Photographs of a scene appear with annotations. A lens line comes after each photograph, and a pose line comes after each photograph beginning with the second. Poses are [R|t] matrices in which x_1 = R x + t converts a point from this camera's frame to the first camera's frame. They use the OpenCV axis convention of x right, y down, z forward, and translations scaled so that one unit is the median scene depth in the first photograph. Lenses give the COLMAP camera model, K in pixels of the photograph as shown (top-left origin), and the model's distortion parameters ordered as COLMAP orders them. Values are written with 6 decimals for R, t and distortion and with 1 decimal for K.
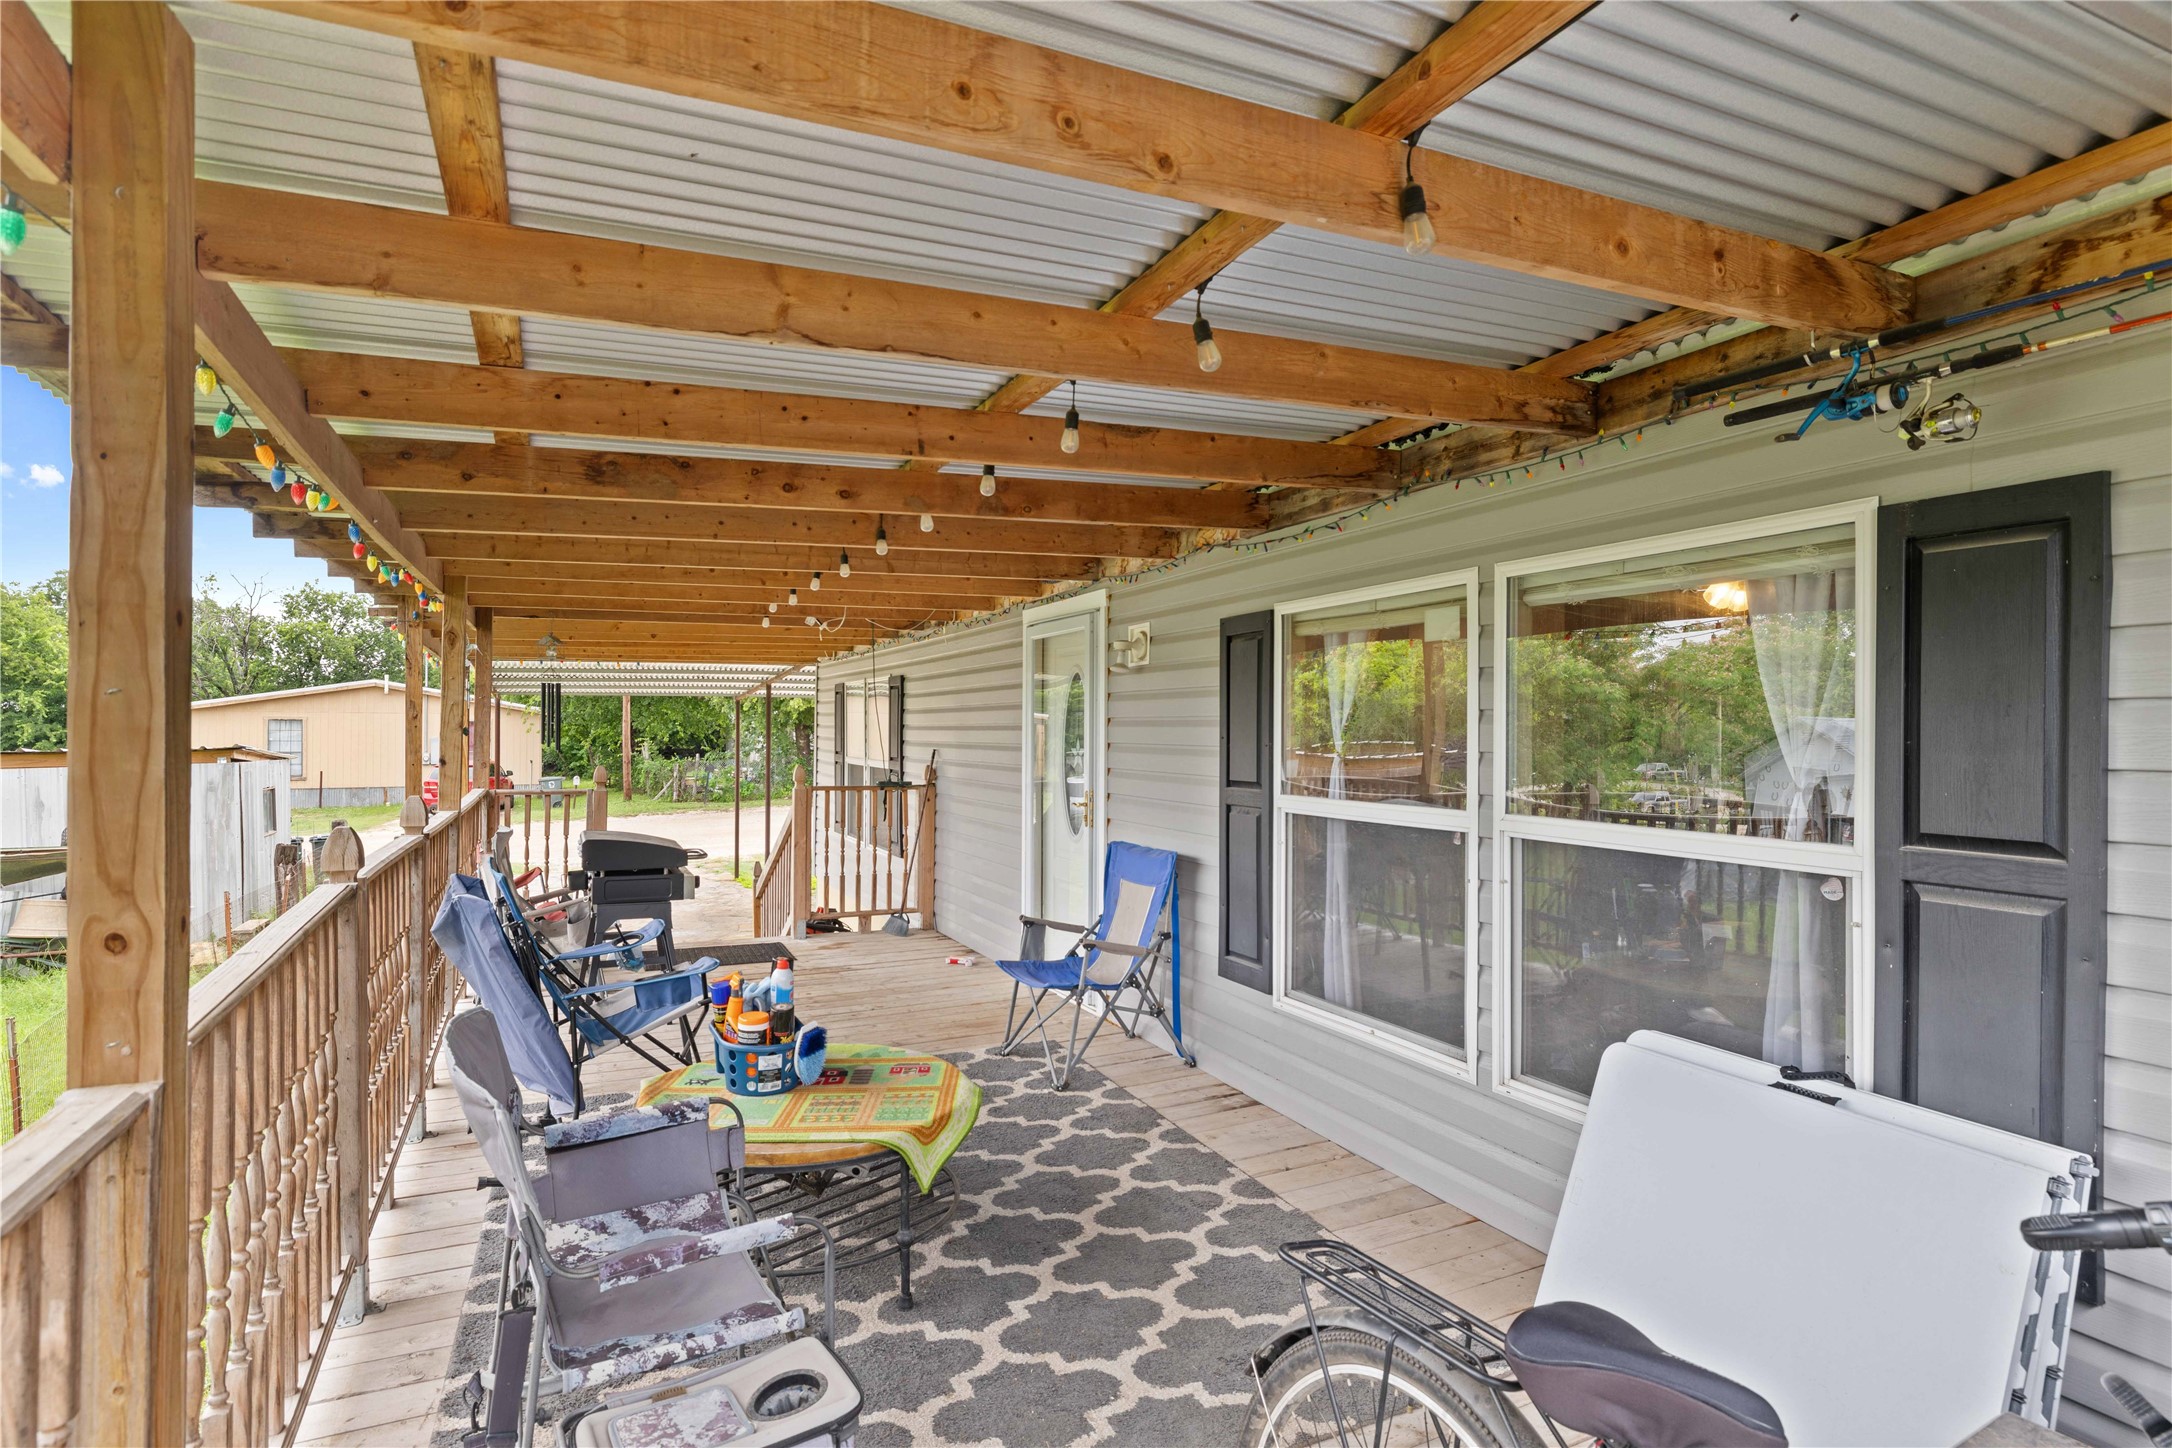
lens RADIAL K [[1098.5, 0, 1078.5], [0, 1098.5, 728.7], [0, 0, 1]] dist [0.002168, -0.000659]
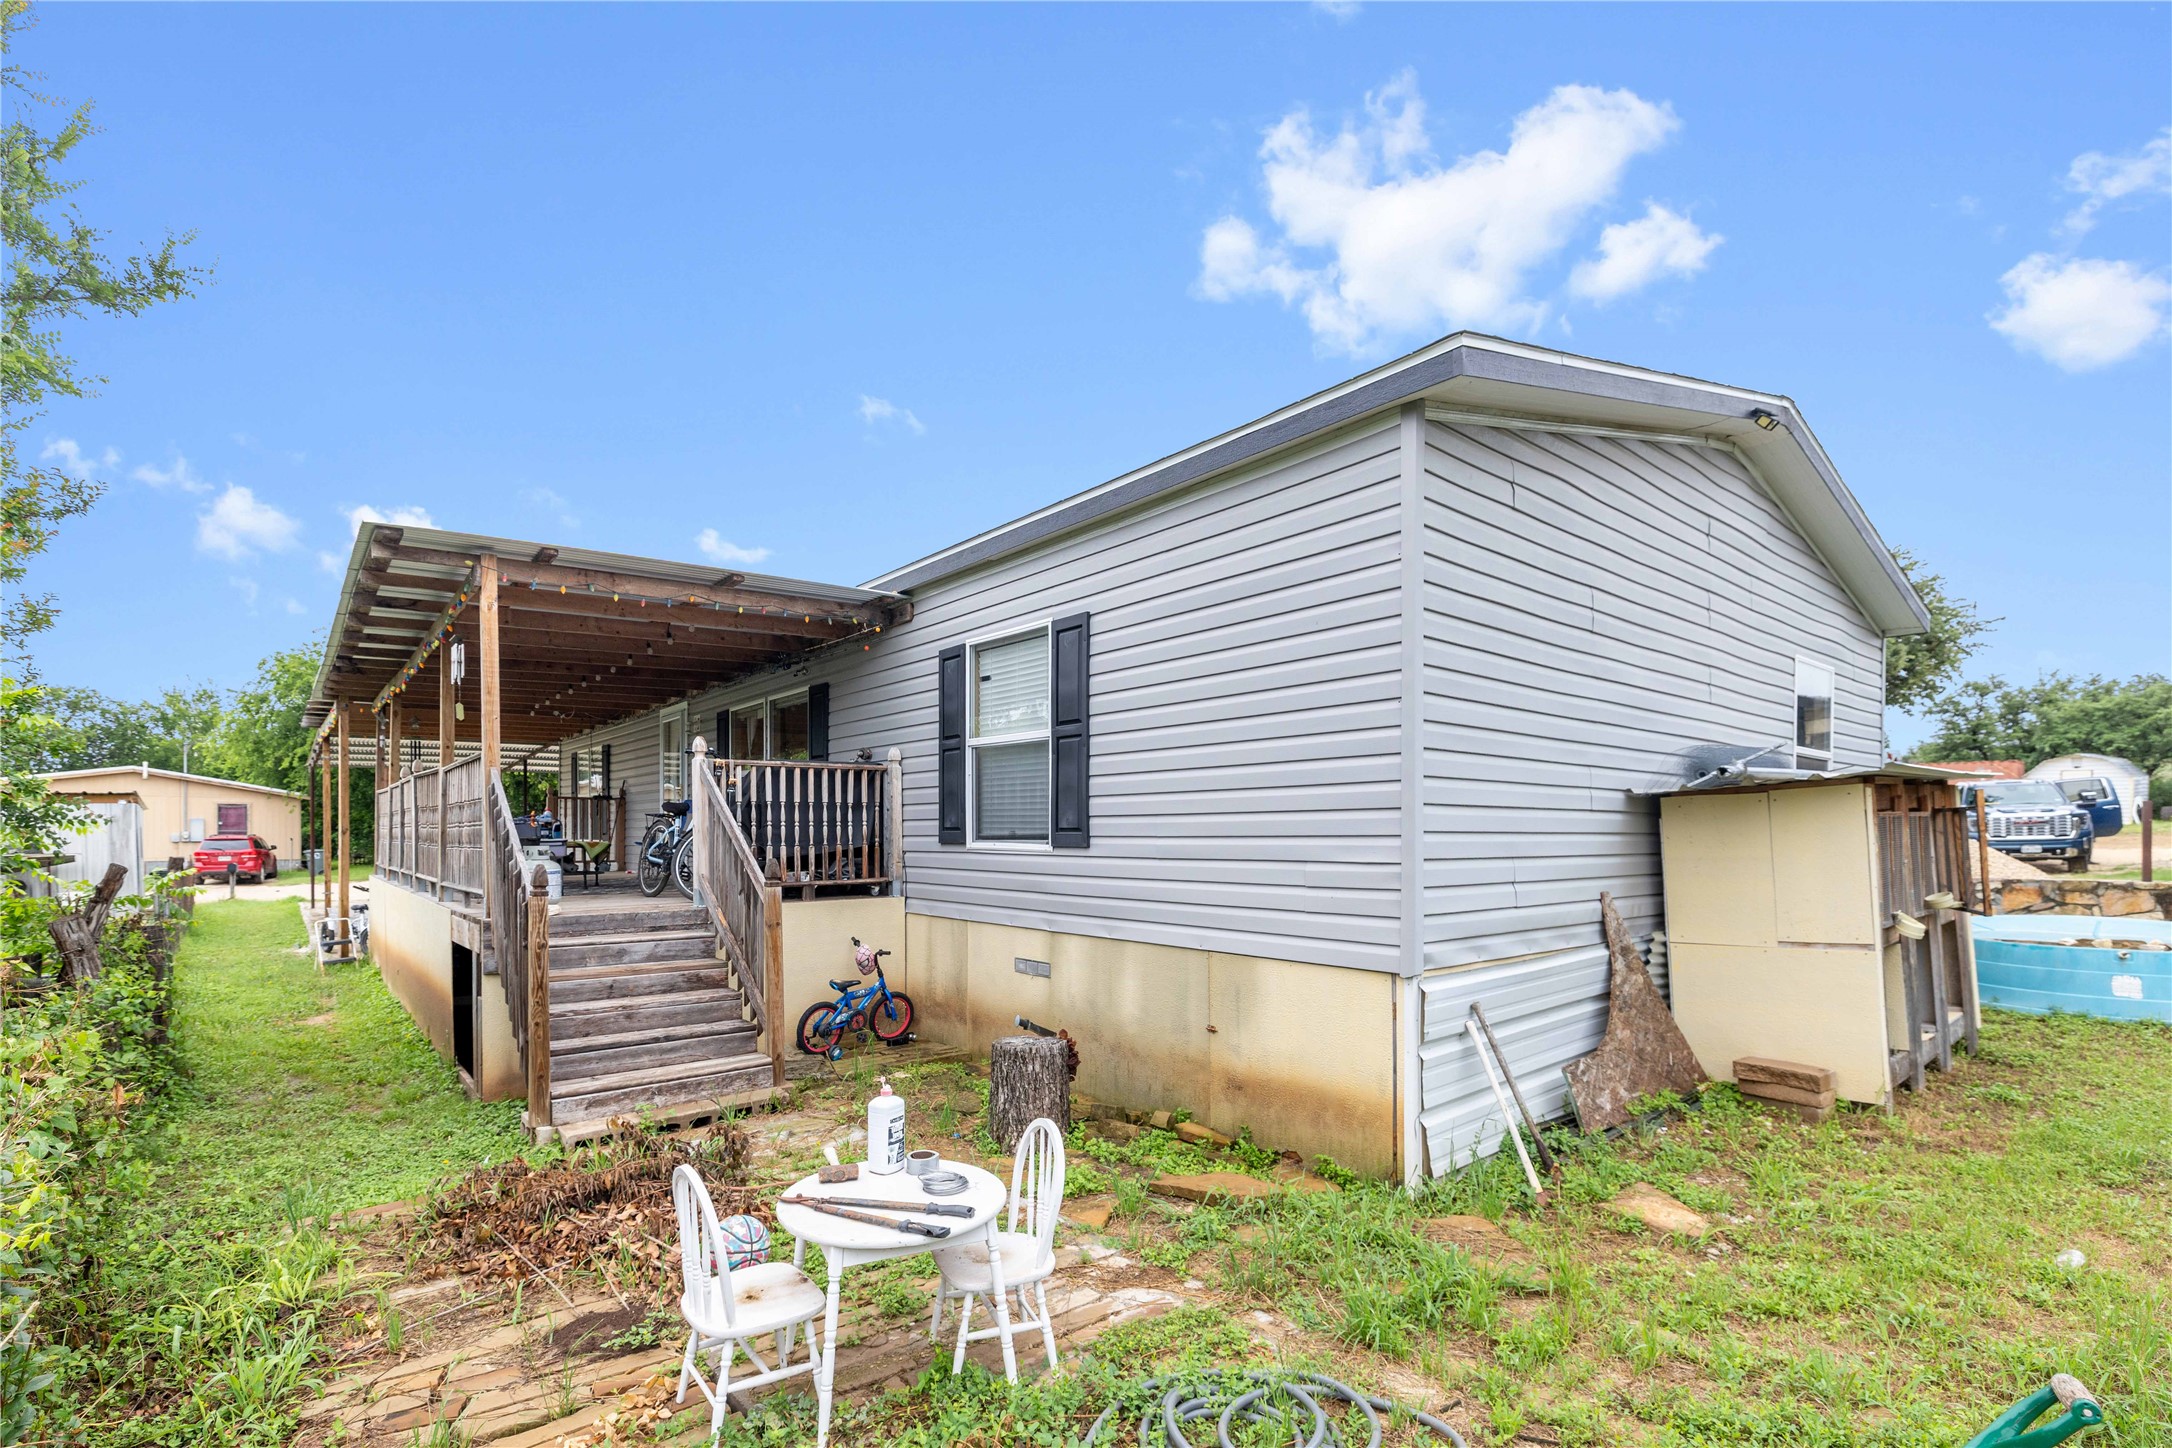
lens RADIAL K [[993.5, 0, 1074.0], [0, 993.5, 858.1], [0, 0, 1]] dist [-0.001406, -0.000017]
pose [[0.970576, -0.008918, 0.240631, 0.206564], [0.002888, 0.999673, 0.025399, 0.107464], [-0.240779, -0.023957, 0.970284, -0.871836]]
